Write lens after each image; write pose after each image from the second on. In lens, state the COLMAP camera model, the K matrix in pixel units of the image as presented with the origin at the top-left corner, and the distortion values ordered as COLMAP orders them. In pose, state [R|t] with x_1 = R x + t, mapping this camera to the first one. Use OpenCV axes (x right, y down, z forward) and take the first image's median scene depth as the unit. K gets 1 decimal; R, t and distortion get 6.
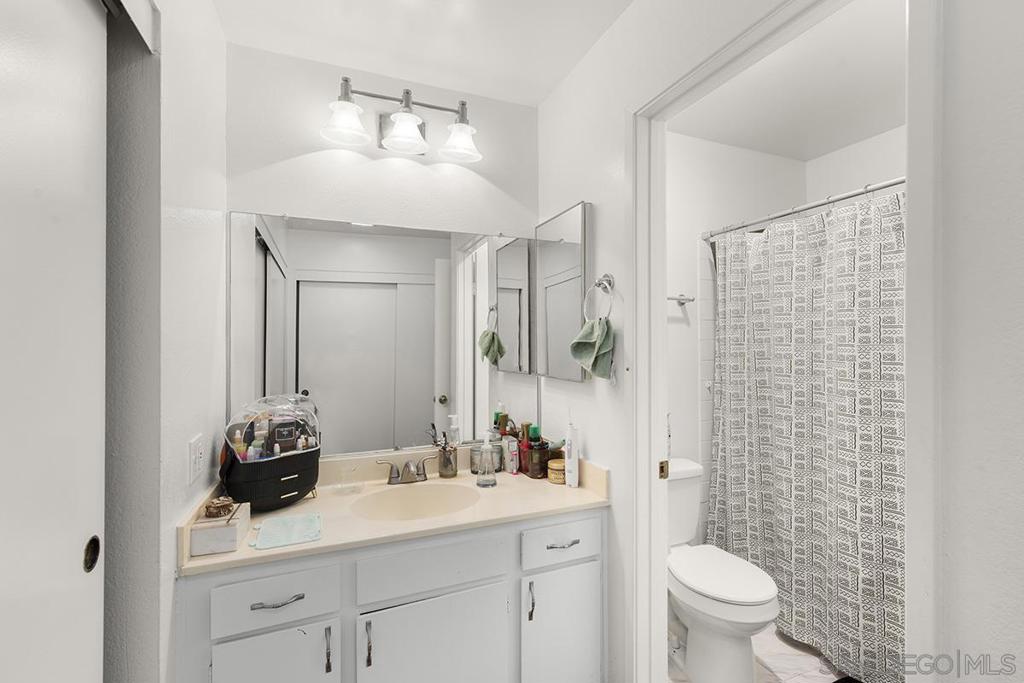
lens RADIAL K [[422.1, 0, 520.1], [0, 422.1, 344.6], [0, 0, 1]] dist [0.001304, -0.000411]
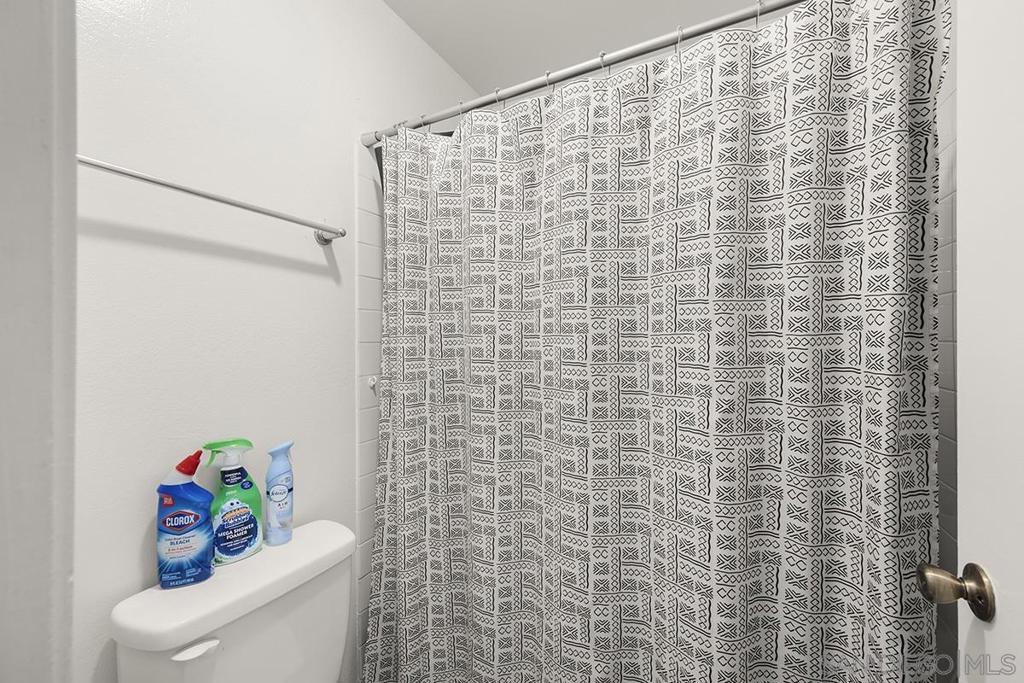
lens RADIAL K [[407.8, 0, 514.8], [0, 407.8, 343.8], [0, 0, 1]] dist [0.000291, -0.000435]
pose [[0.757165, 0.000213, 0.653224, 0.253696], [-0.004207, 0.999981, 0.004550, 0.042119], [-0.653210, -0.006193, 0.757151, 0.487344]]
